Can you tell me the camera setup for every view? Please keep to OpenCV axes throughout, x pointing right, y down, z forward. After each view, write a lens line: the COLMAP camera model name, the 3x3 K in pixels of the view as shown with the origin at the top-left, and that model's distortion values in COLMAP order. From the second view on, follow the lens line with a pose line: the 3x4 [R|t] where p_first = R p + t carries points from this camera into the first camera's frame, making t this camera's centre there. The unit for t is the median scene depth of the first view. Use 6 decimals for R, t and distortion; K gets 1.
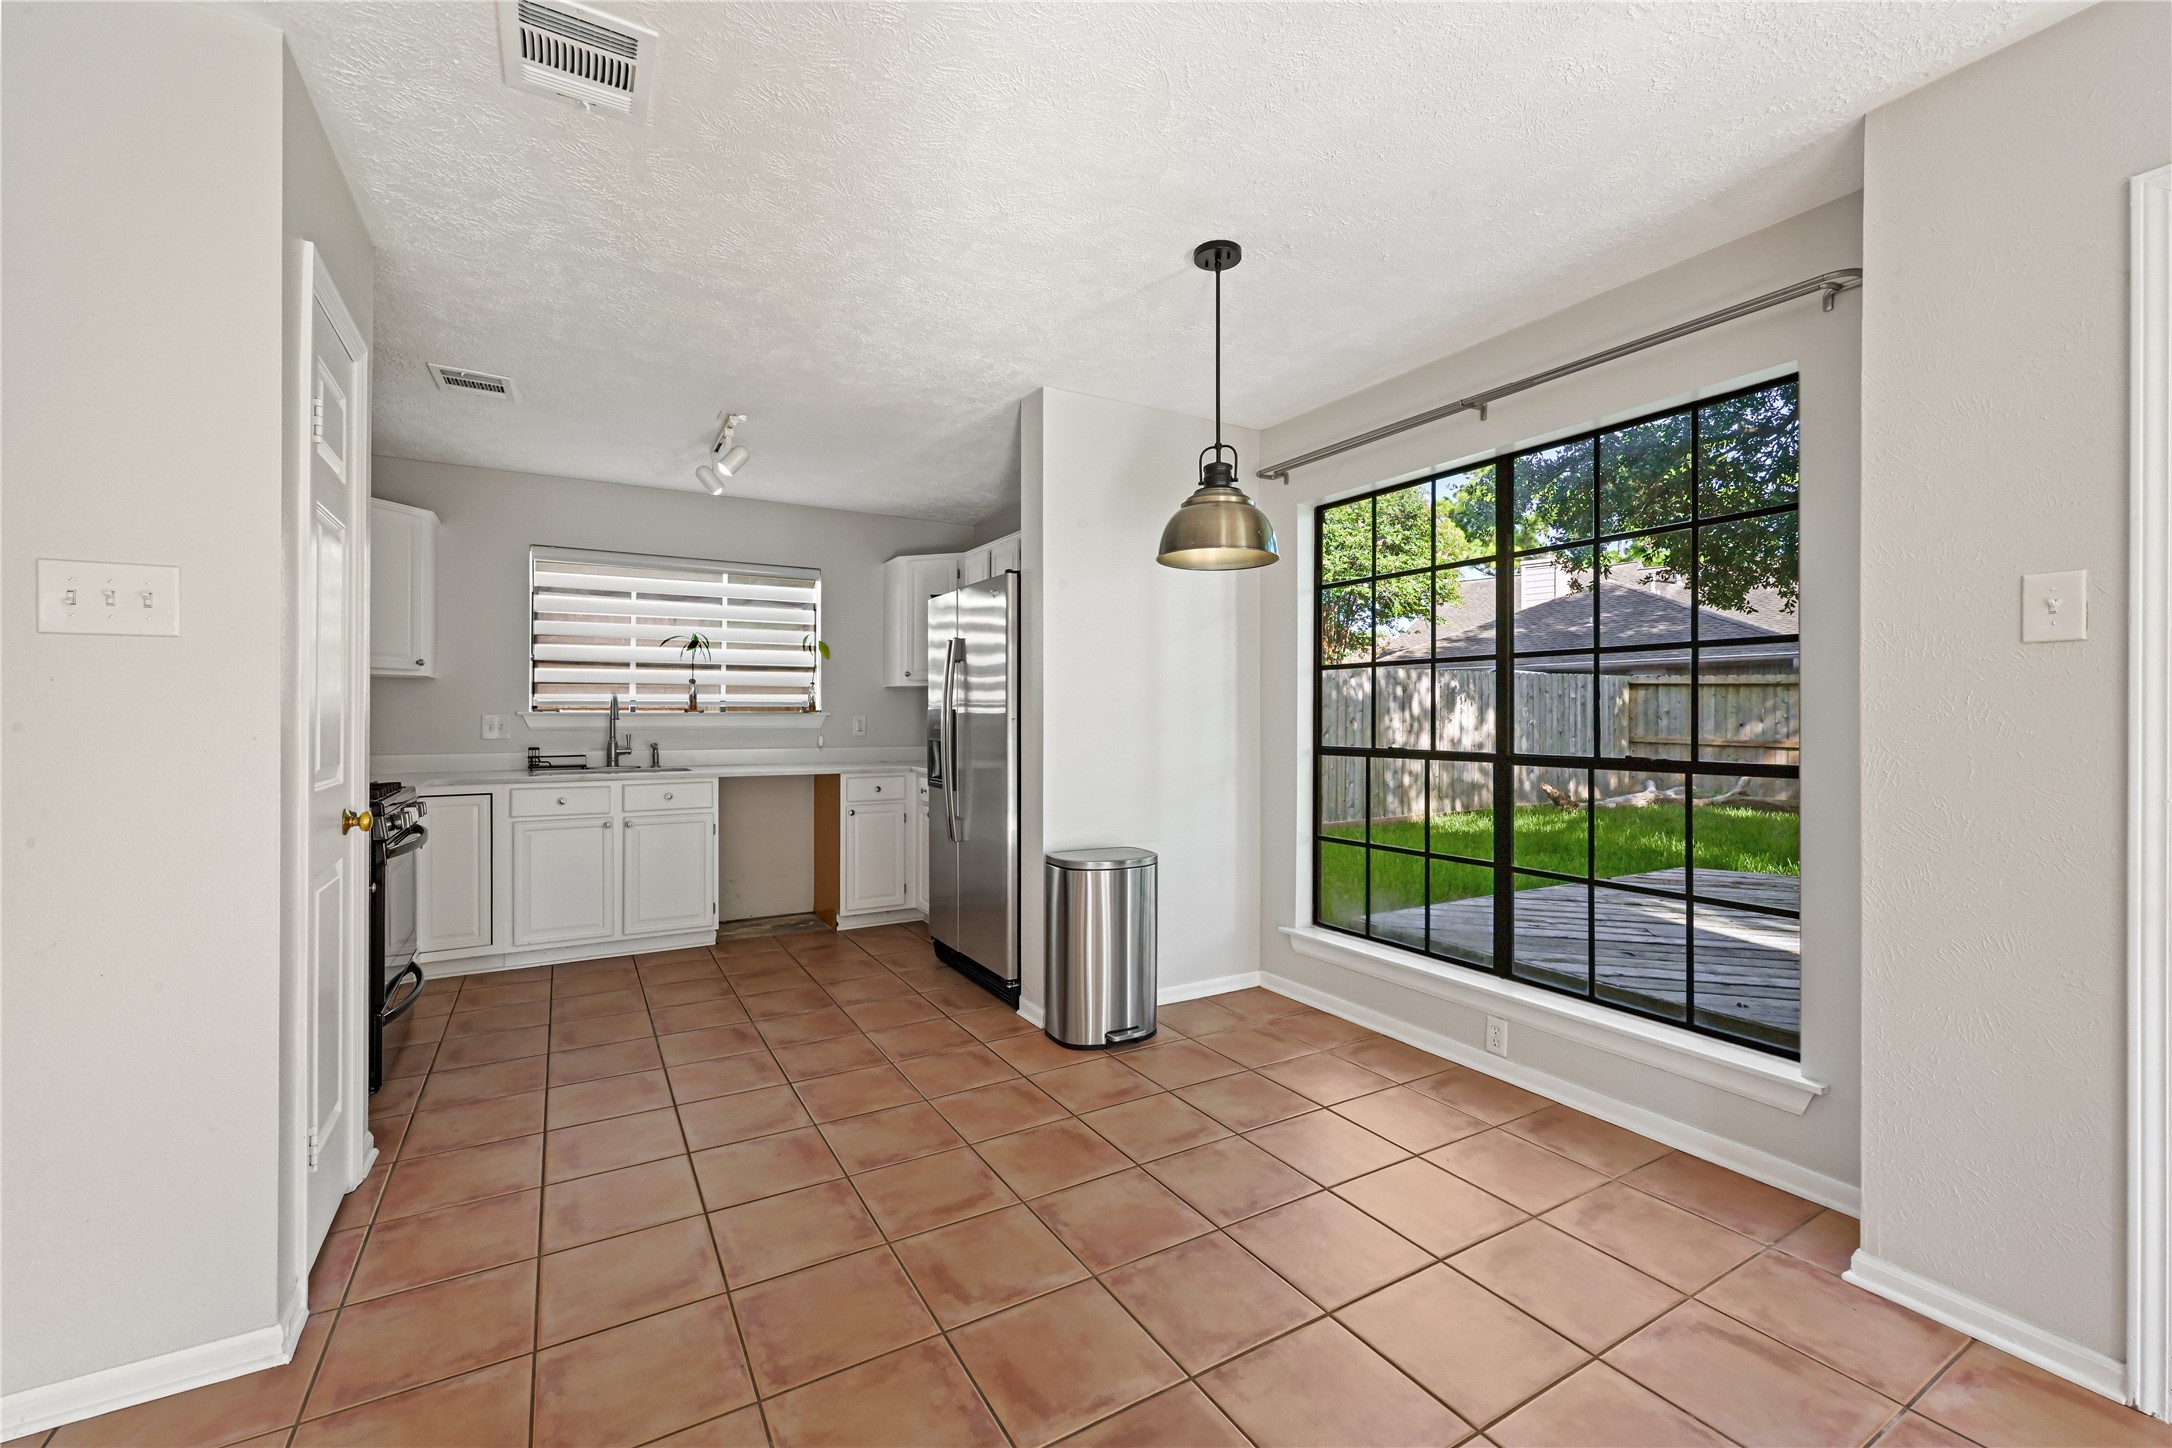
lens RADIAL K [[890.7, 0, 1092.9], [0, 890.7, 718.7], [0, 0, 1]] dist [-0.008473, -0.000005]
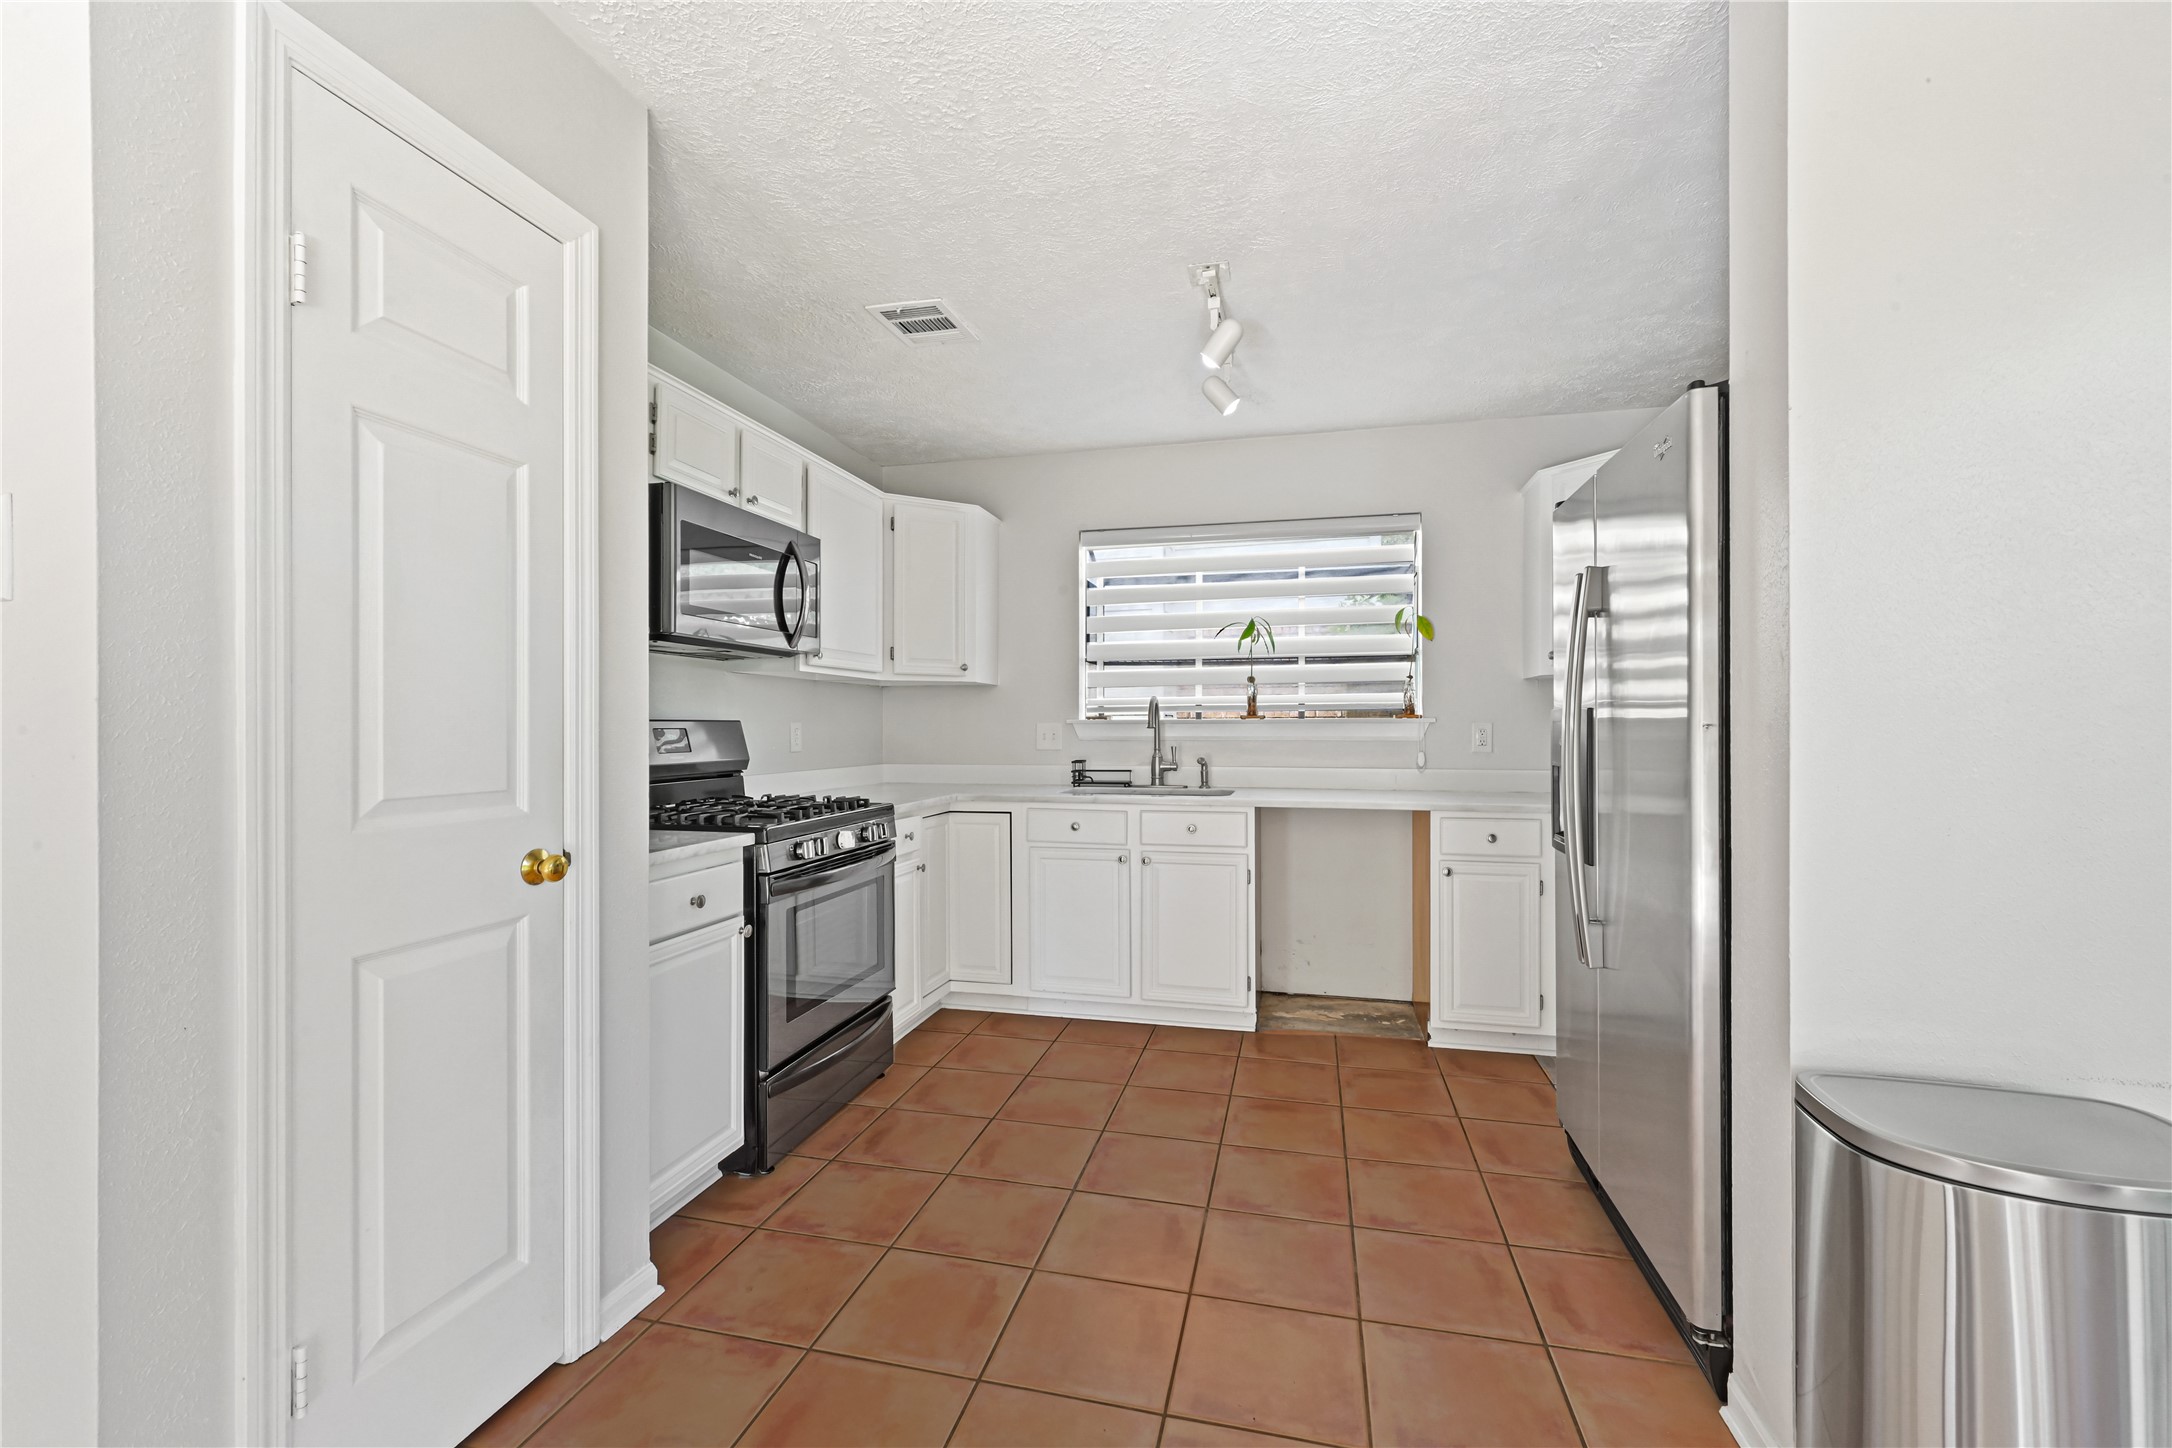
lens RADIAL K [[899.2, 0, 1081.9], [0, 899.2, 727.4], [0, 0, 1]] dist [-0.000568, 0.000145]
pose [[0.709757, -0.001232, -0.704446, 0.001499], [0.001816, 0.999998, 0.000080, -0.000113], [0.704445, -0.001336, 0.709758, 0.408032]]
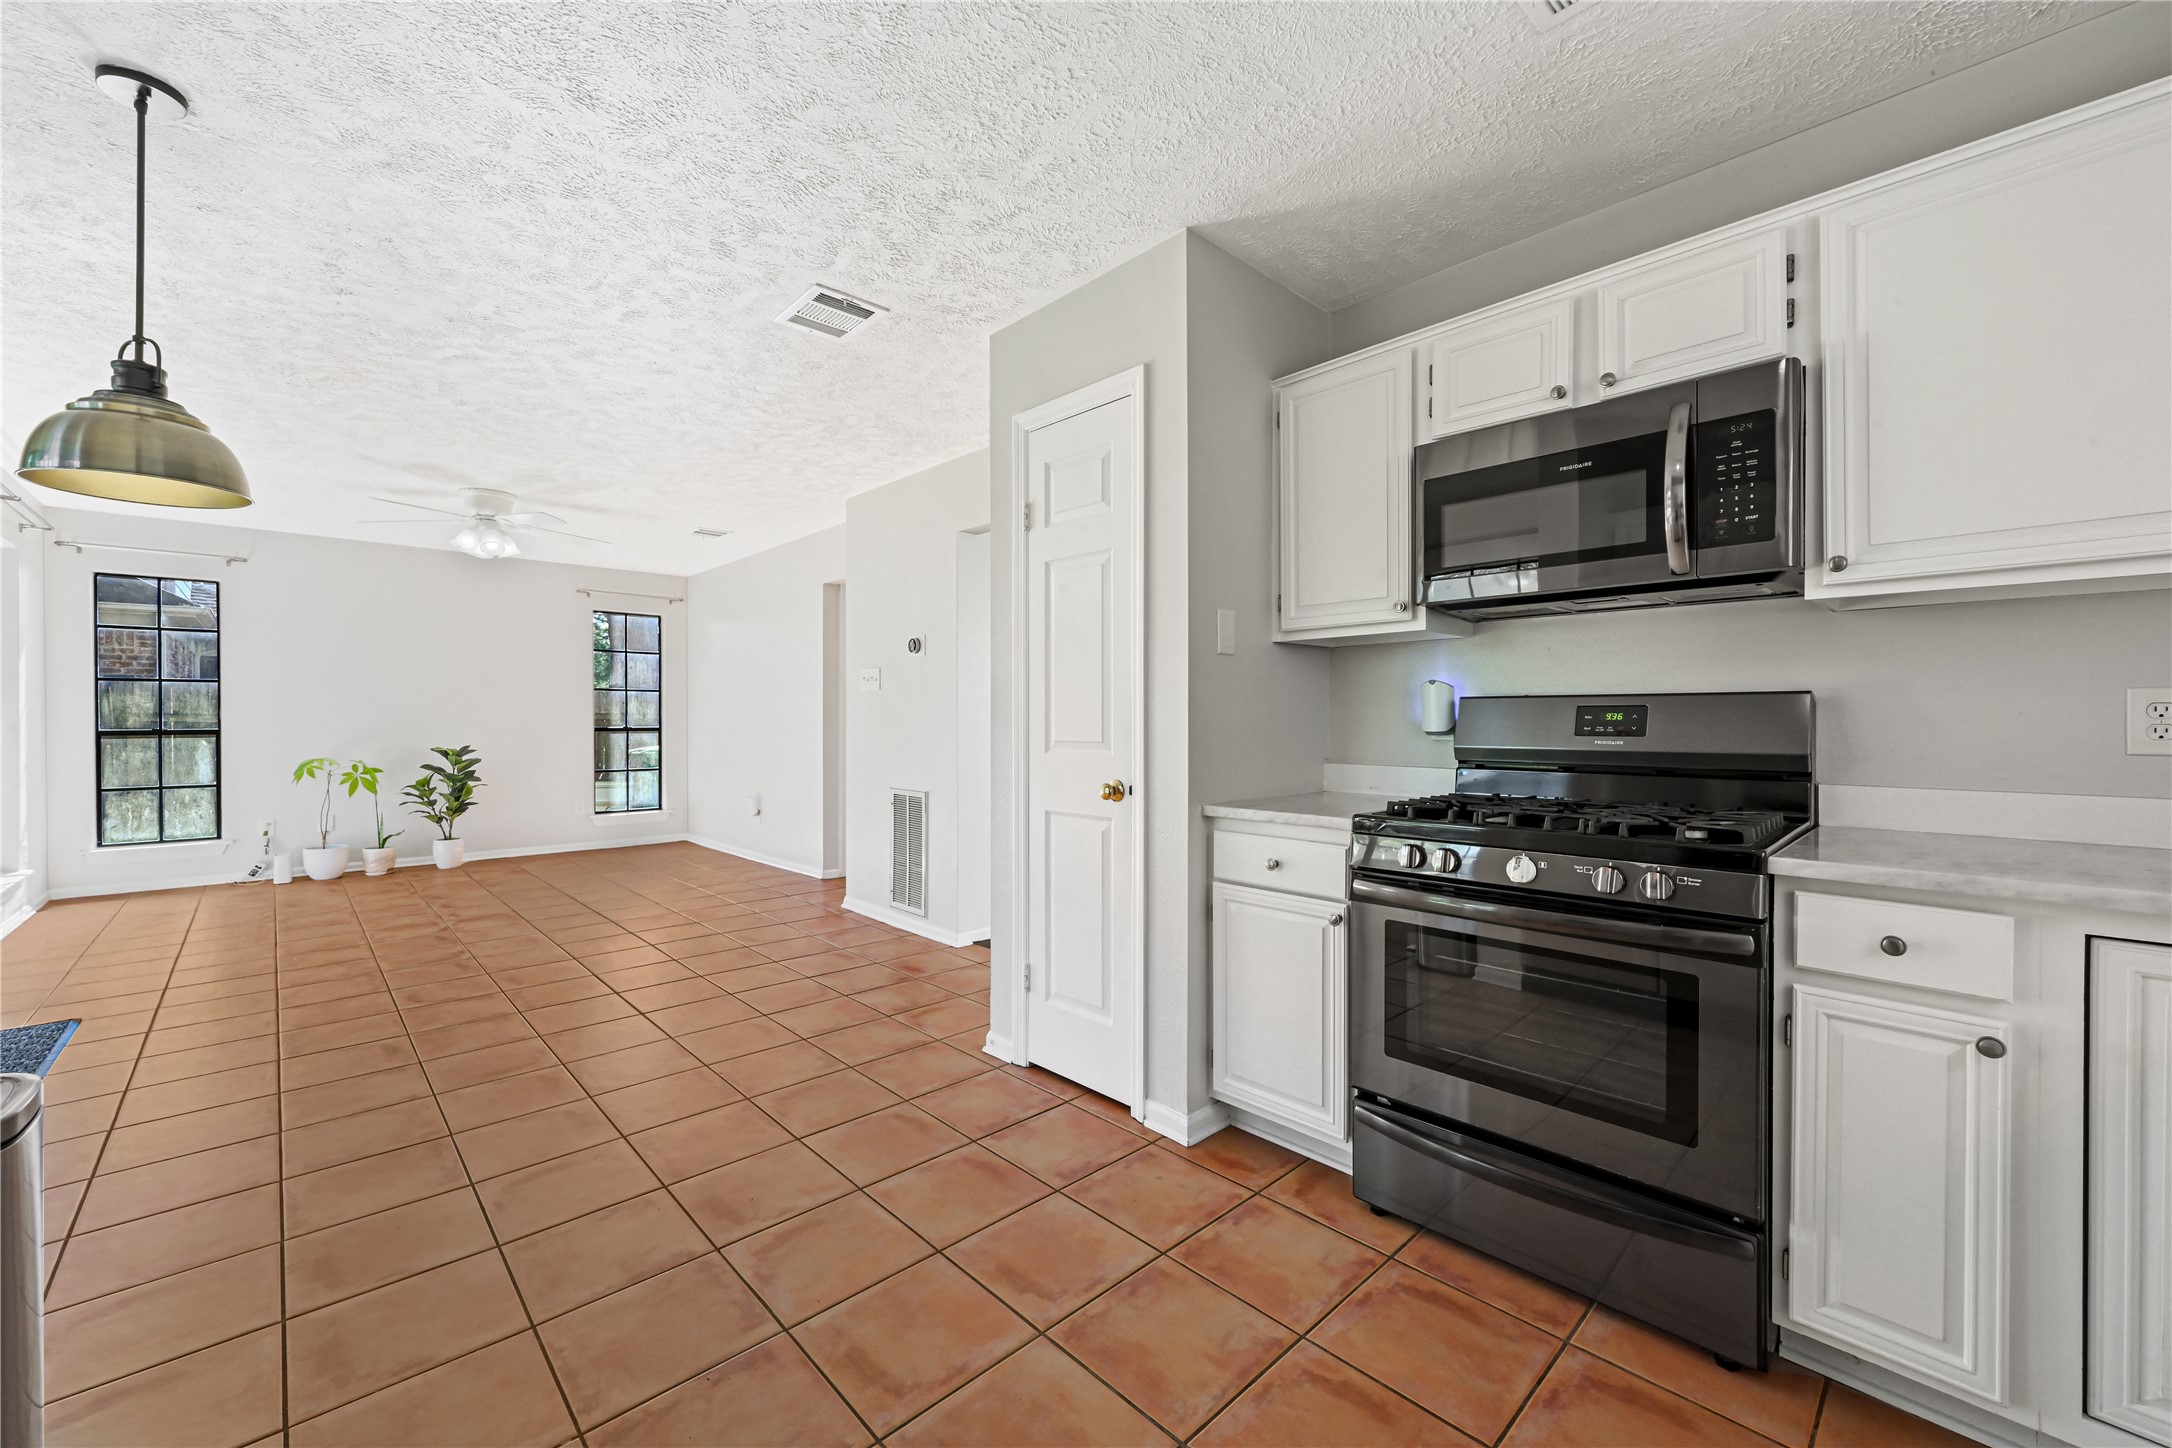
lens RADIAL K [[855.8, 0, 1086.0], [0, 855.8, 724.0], [0, 0, 1]] dist [-0.000194, 0.000108]
pose [[-0.975181, -0.001411, -0.221403, -0.284201], [-0.003274, 0.999962, 0.008047, 0.008337], [0.221384, 0.008572, -0.975149, 1.104265]]
